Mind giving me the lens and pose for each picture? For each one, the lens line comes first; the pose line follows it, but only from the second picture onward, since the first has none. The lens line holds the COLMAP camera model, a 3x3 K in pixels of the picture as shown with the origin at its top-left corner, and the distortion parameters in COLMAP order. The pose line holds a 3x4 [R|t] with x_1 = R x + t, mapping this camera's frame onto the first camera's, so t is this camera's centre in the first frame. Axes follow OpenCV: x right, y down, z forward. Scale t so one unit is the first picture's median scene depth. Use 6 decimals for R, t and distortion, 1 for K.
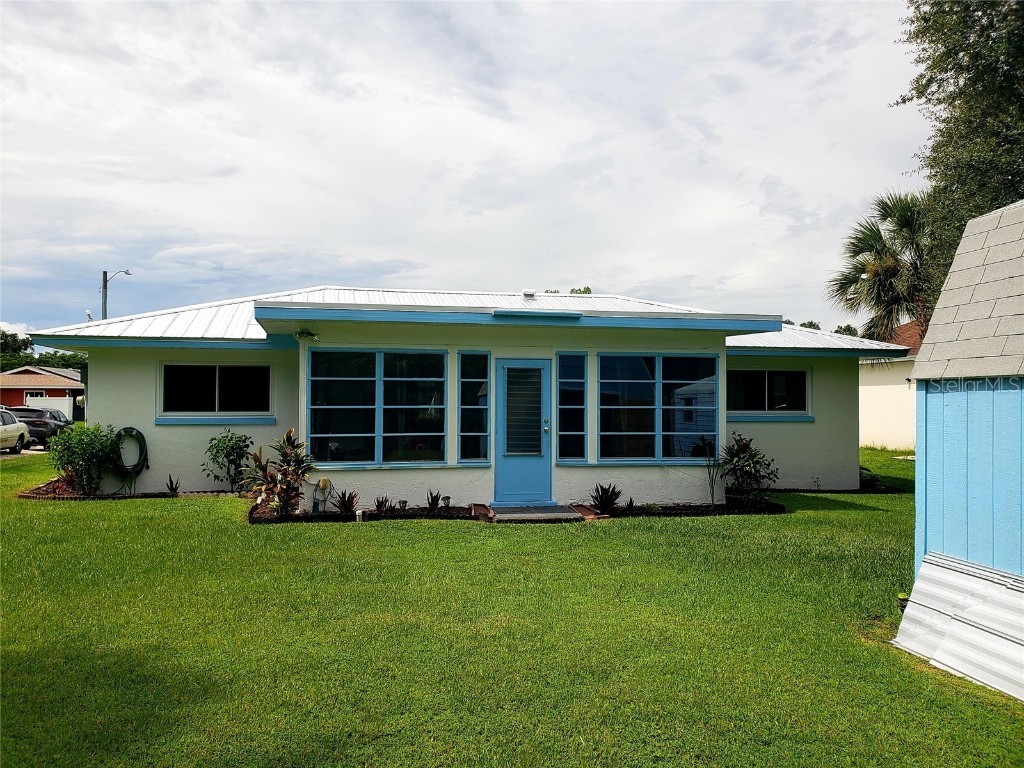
lens RADIAL K [[792.4, 0, 516.5], [0, 792.4, 387.9], [0, 0, 1]] dist [0.040267, -0.042845]
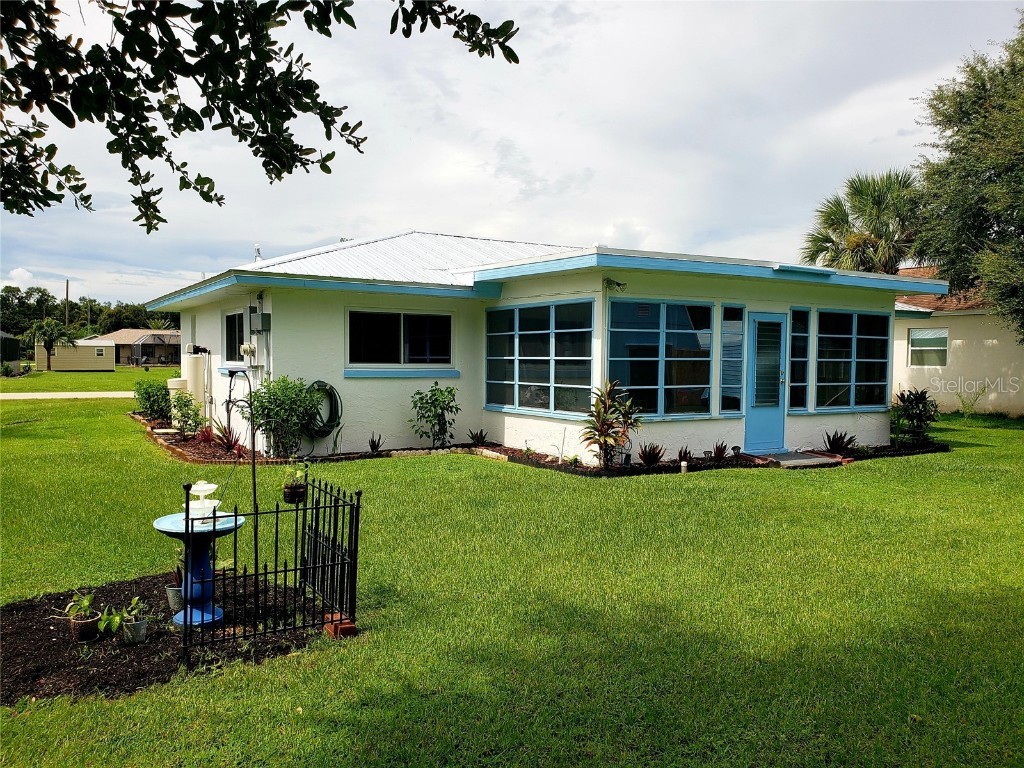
lens RADIAL K [[792.4, 0, 511.8], [0, 792.4, 383.0], [0, 0, 1]] dist [0.040267, -0.042845]
pose [[0.944130, -0.005398, 0.329529, -0.579652], [-0.011658, 0.998693, 0.049760, 0.006010], [-0.329367, -0.050821, 0.942833, 0.106311]]
